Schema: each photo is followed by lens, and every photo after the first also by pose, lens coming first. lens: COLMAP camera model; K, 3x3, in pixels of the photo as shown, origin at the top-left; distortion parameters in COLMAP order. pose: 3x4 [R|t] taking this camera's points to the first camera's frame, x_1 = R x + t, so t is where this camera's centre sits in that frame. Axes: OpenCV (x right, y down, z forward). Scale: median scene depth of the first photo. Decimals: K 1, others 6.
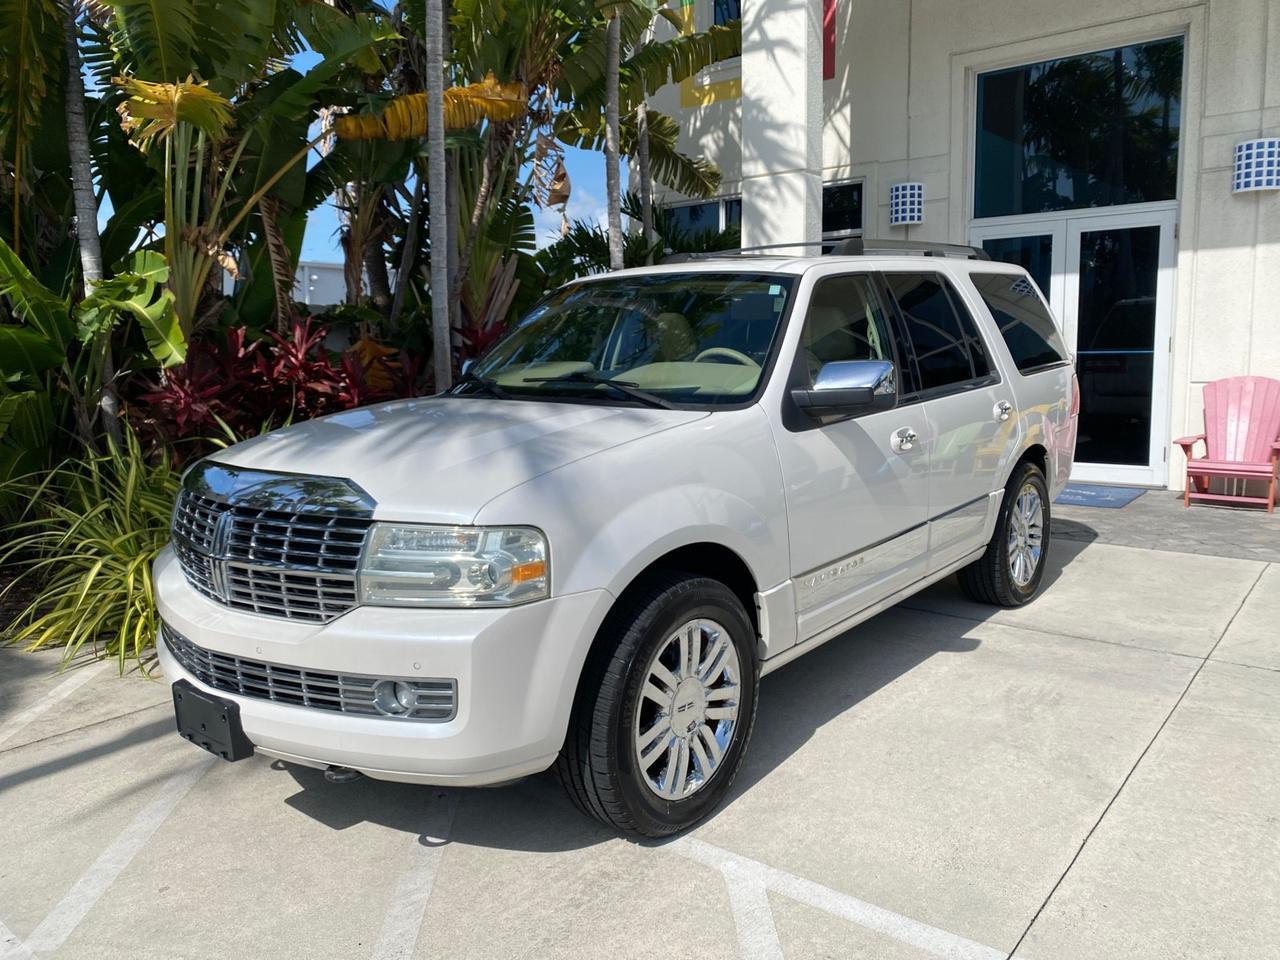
lens RADIAL K [[982.1, 0, 635.9], [0, 982.1, 464.7], [0, 0, 1]] dist [0.036170, -0.039724]
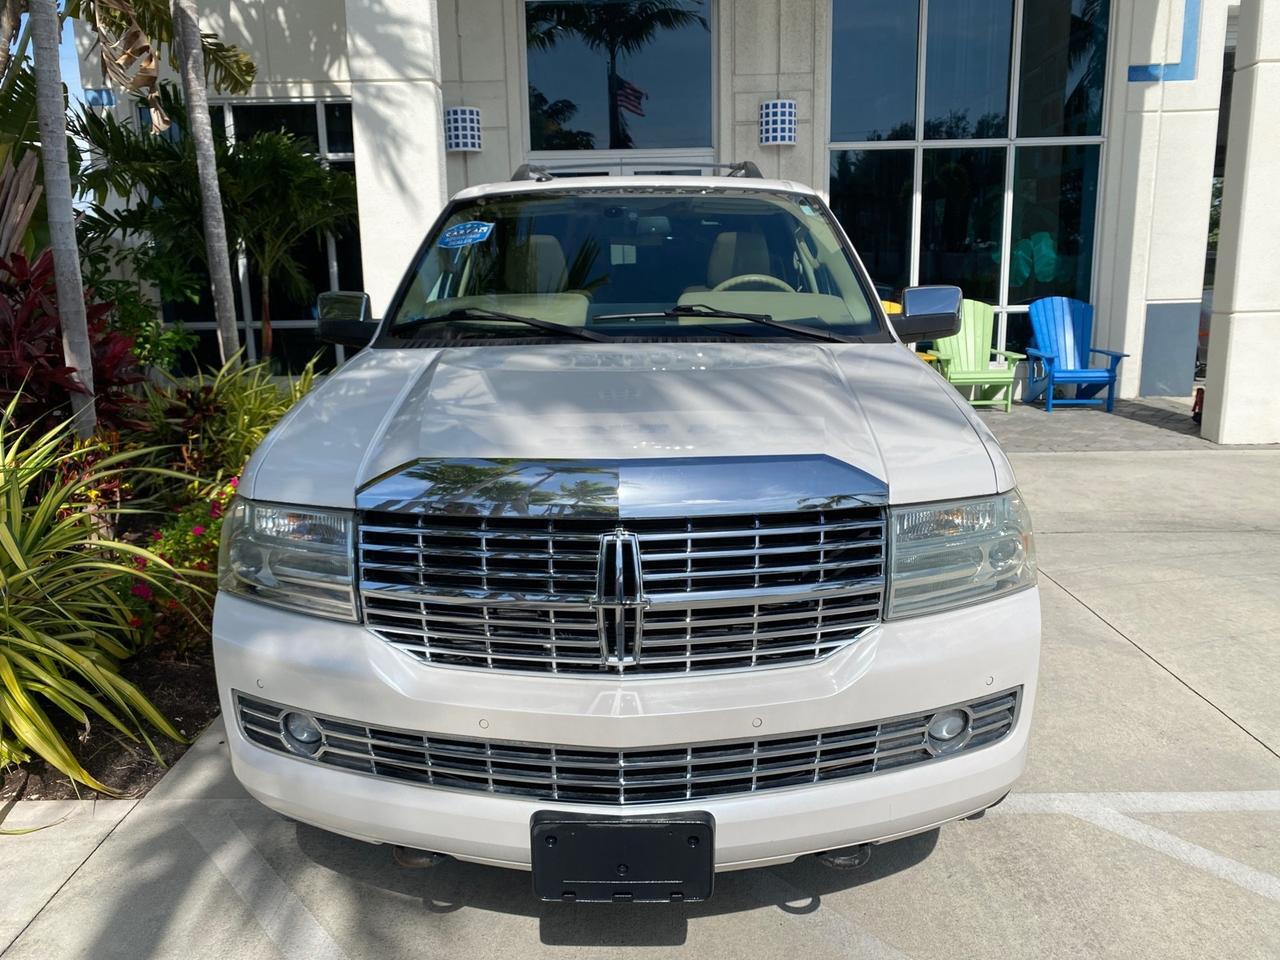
lens RADIAL K [[982.1, 0, 636.4], [0, 982.1, 473.6], [0, 0, 1]] dist [0.036170, -0.039724]
pose [[0.779294, -0.123775, 0.614313, -0.381114], [0.080642, 0.991957, 0.097565, -0.023644], [-0.621448, -0.026492, 0.783007, 0.242253]]
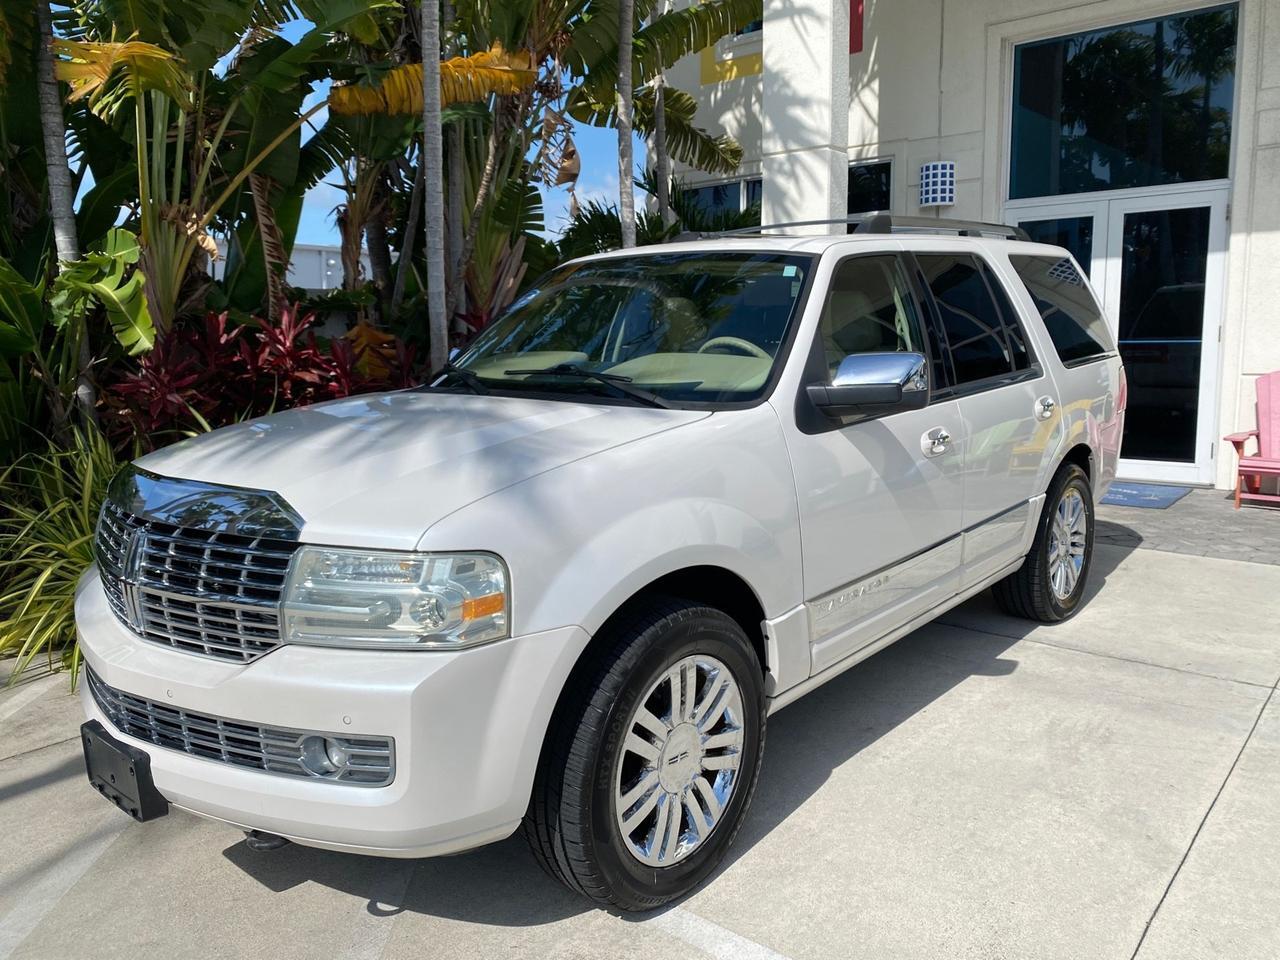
lens RADIAL K [[982.1, 0, 638.1], [0, 982.1, 463.8], [0, 0, 1]] dist [0.036170, -0.039724]
pose [[0.999730, 0.006389, -0.022321, 0.017140], [-0.006107, 0.999901, 0.012688, -0.010322], [0.022400, -0.012549, 0.999670, 0.074534]]
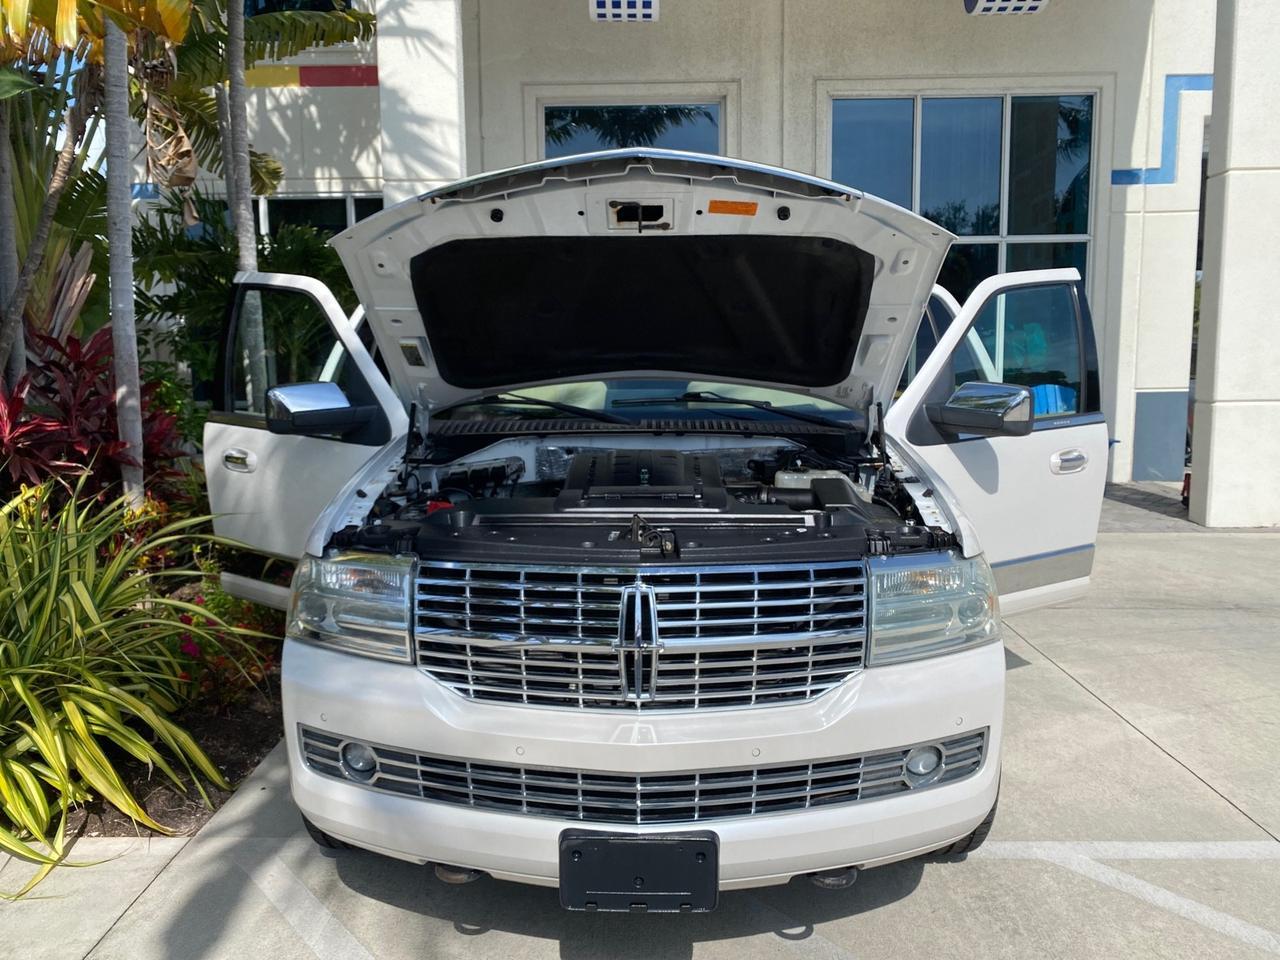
lens RADIAL K [[982.1, 0, 636.4], [0, 982.1, 475.4], [0, 0, 1]] dist [0.036170, -0.039724]
pose [[0.783751, -0.066693, 0.617485, -0.419400], [0.070932, 0.997324, 0.017687, -0.022666], [-0.617012, 0.029937, 0.786384, 0.201275]]
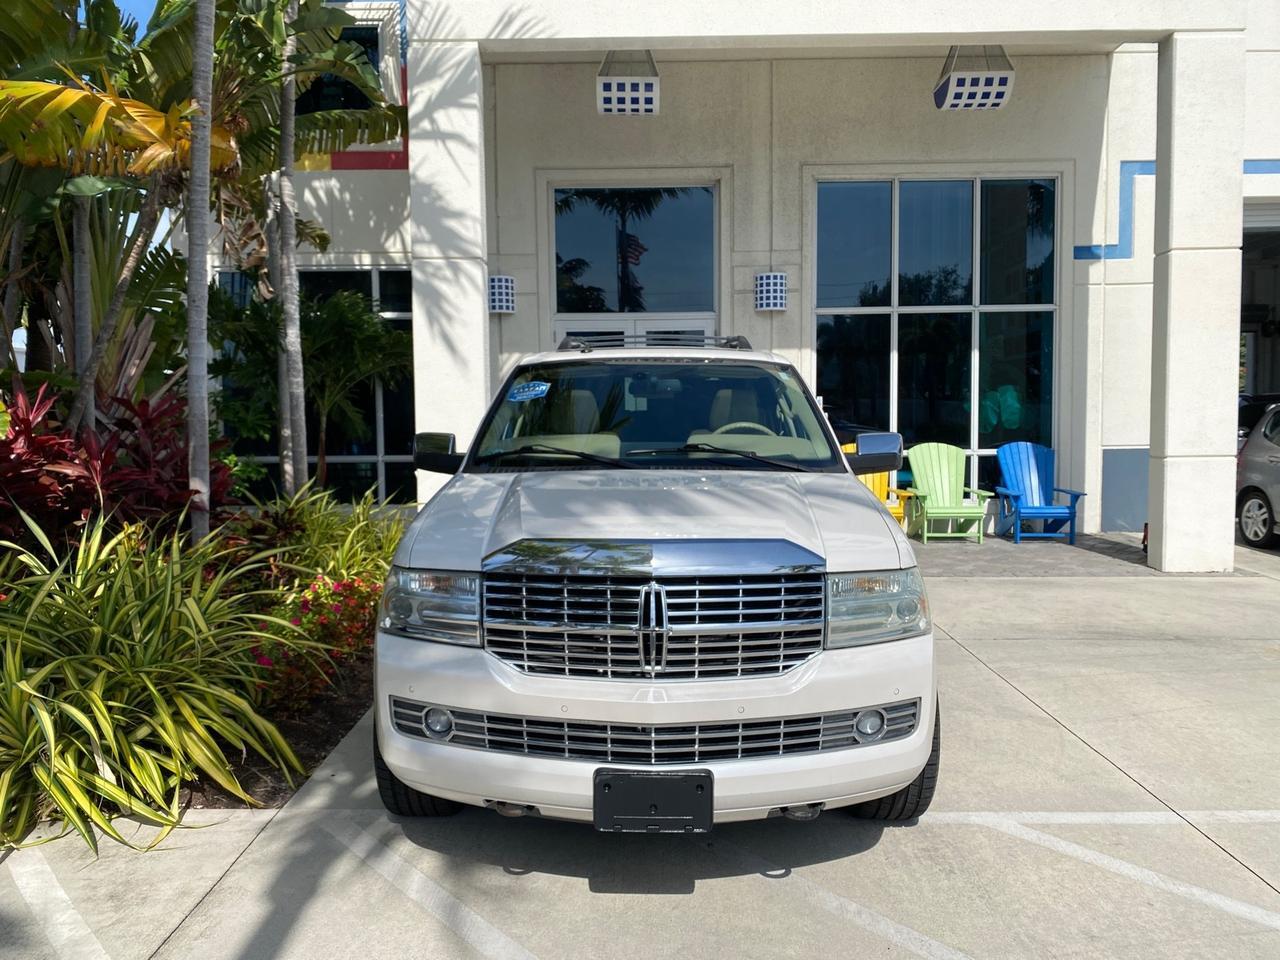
lens RADIAL K [[982.1, 0, 636.2], [0, 982.1, 471.3], [0, 0, 1]] dist [0.036170, -0.039724]
pose [[0.782232, -0.026614, 0.622418, -0.504212], [0.070129, 0.996498, -0.045527, -0.010260], [-0.619027, 0.079262, 0.781360, 0.109074]]
